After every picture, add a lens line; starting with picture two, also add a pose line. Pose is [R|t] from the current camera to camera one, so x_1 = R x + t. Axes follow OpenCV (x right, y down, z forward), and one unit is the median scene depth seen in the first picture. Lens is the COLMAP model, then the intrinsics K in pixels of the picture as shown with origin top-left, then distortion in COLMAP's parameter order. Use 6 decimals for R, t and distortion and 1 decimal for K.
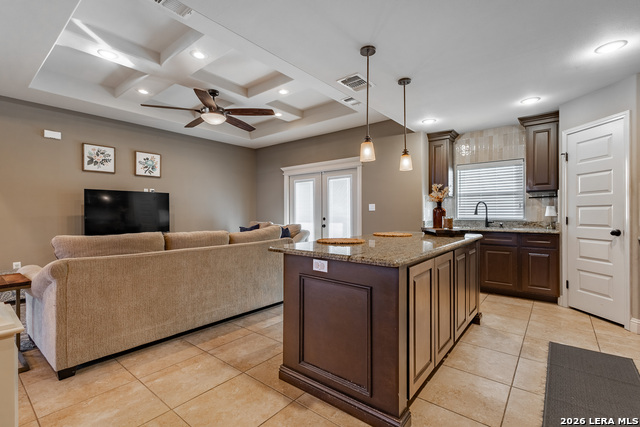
lens RADIAL K [[294.4, 0, 320.0], [0, 294.4, 213.5], [0, 0, 1]] dist [0.009786, 0.000195]
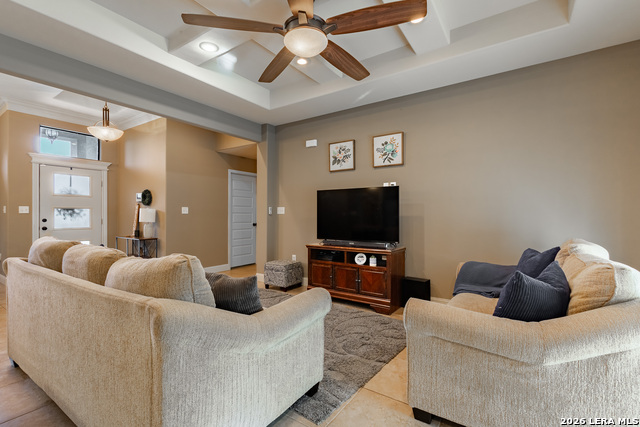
lens RADIAL K [[291.1, 0, 319.9], [0, 291.1, 214.1], [0, 0, 1]] dist [0.002322, -0.000300]
pose [[0.078091, 0.001484, -0.996945, 0.161066], [-0.000655, 0.999999, 0.001437, -0.005472], [0.996946, 0.000541, 0.078092, 0.880864]]
